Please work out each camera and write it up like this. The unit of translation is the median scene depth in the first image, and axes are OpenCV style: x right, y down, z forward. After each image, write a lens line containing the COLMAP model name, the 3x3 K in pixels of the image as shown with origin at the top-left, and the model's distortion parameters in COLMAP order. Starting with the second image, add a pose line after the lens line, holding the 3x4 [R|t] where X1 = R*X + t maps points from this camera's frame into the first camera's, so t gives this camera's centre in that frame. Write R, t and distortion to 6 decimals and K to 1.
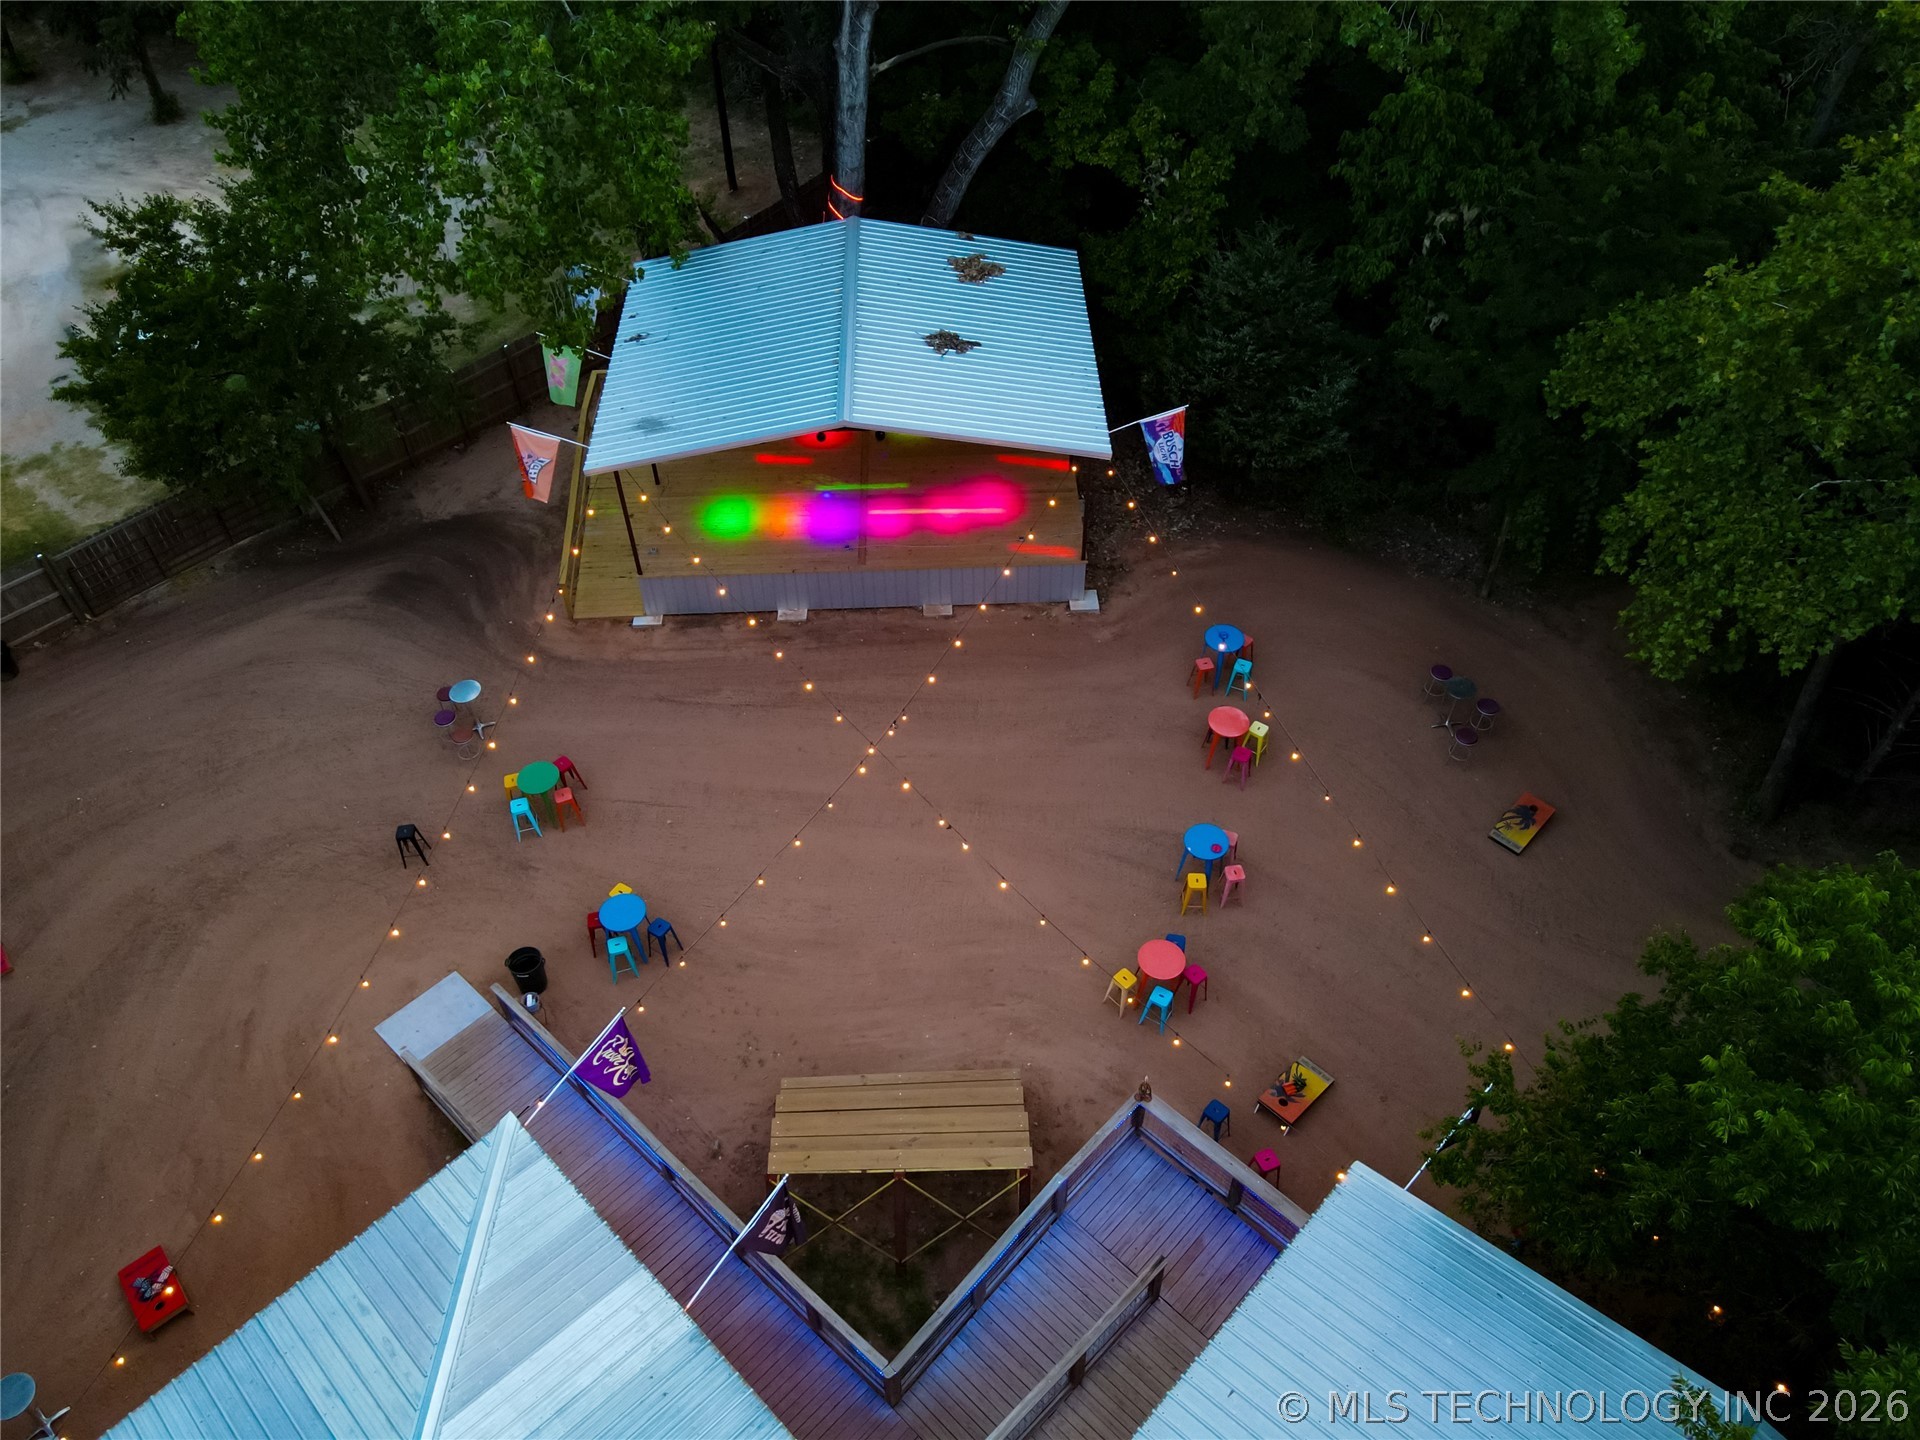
lens RADIAL K [[1406.0, 0, 951.4], [0, 1406.0, 722.5], [0, 0, 1]] dist [0.002442, 0.009661]
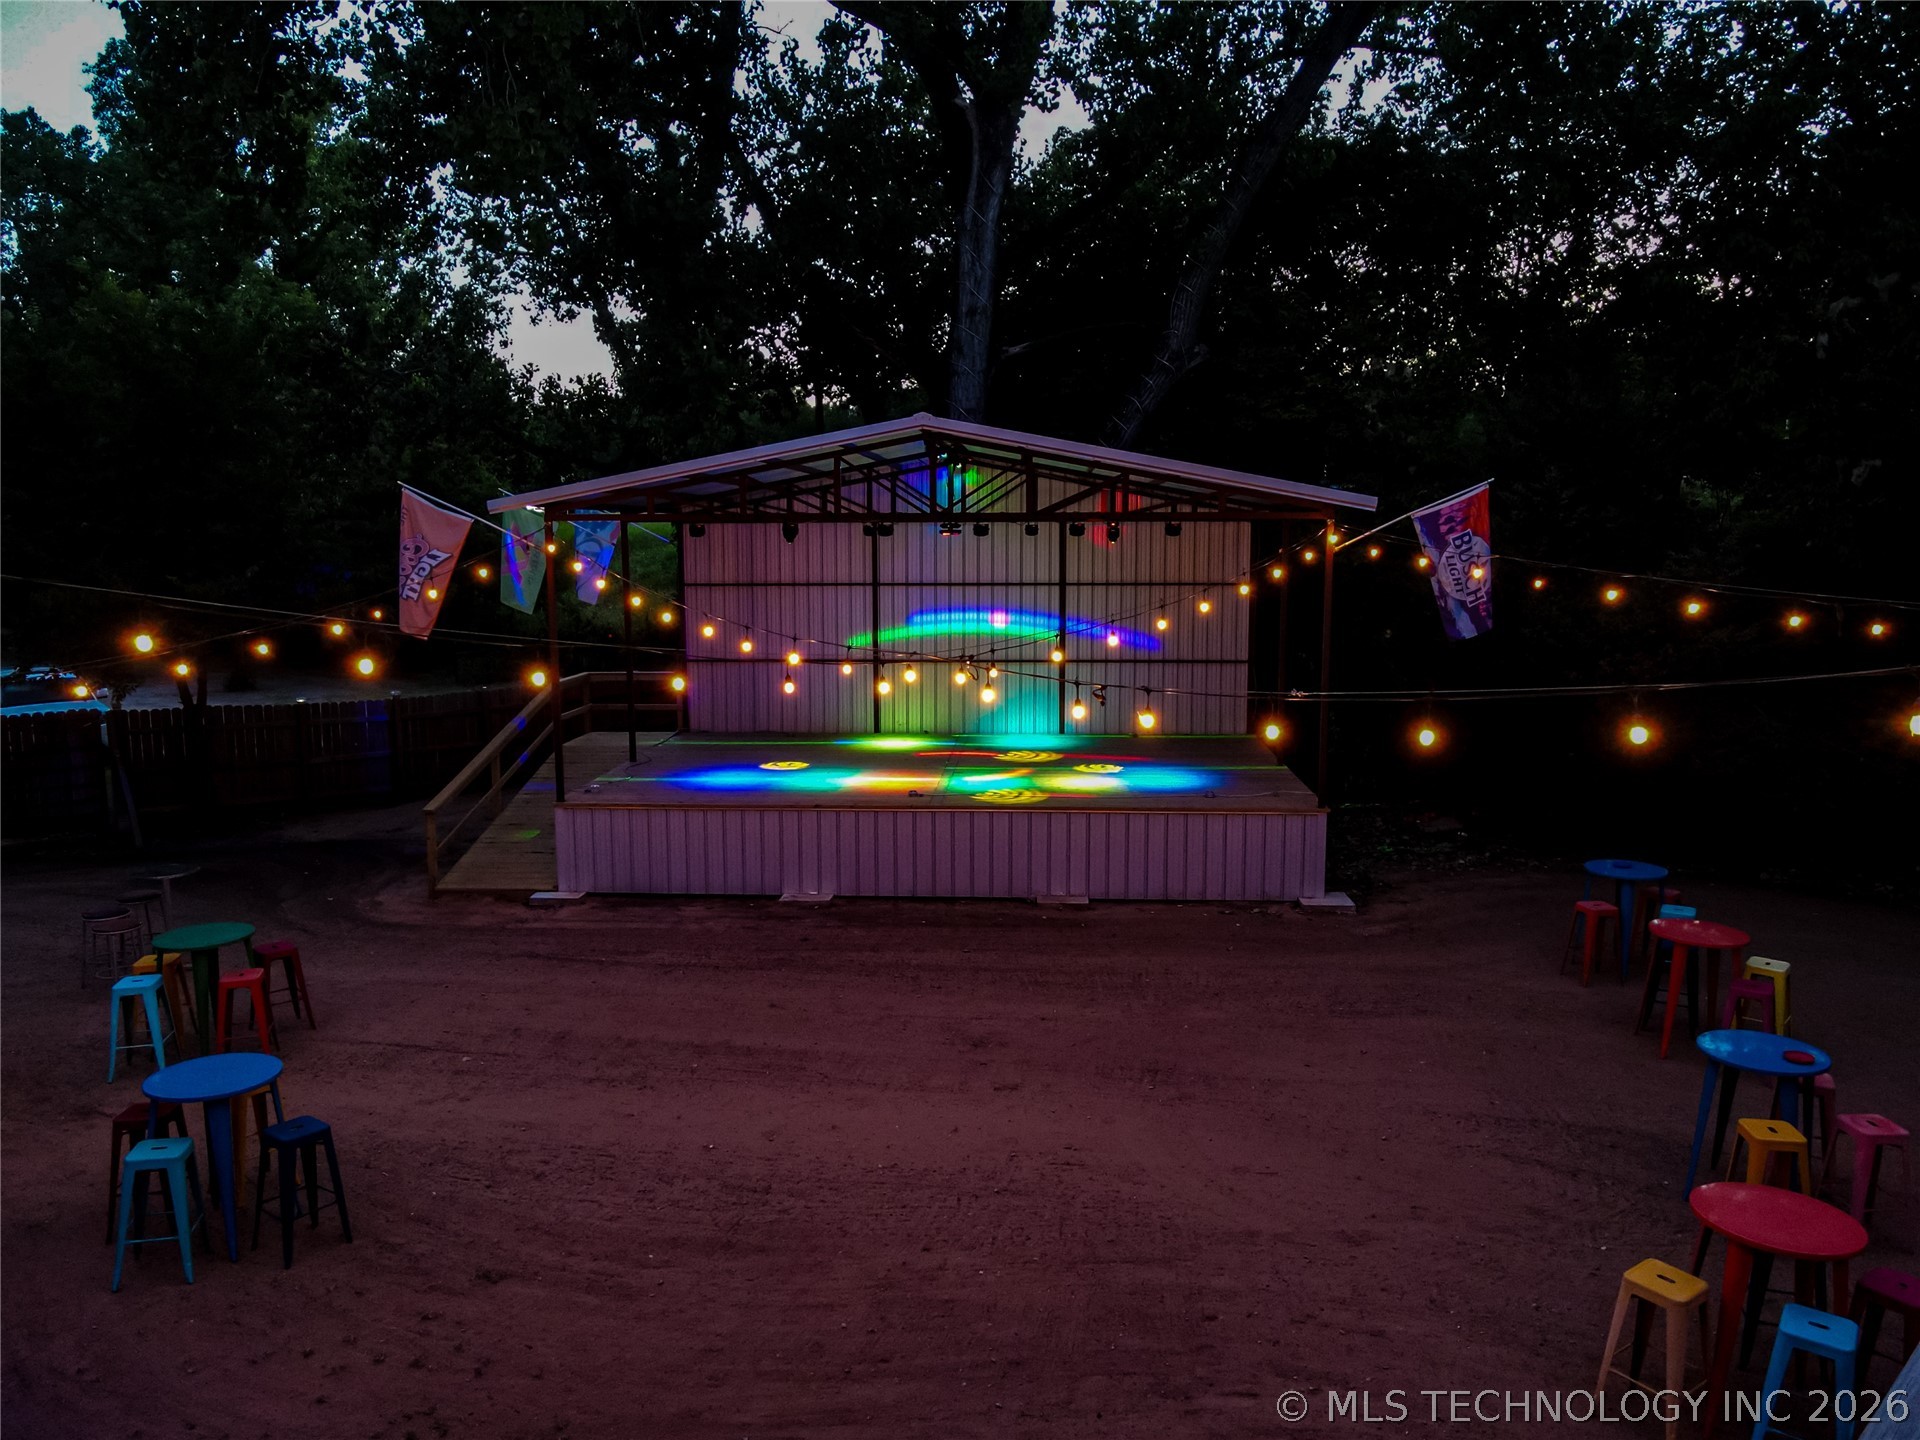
lens RADIAL K [[1406.0, 0, 951.4], [0, 1406.0, 722.5], [0, 0, 1]] dist [0.002442, 0.009661]
pose [[0.995421, 0.027207, -0.091639, -0.004610], [-0.079347, 0.769783, -0.633354, 0.237487], [0.053311, 0.637725, 0.768417, 0.547988]]
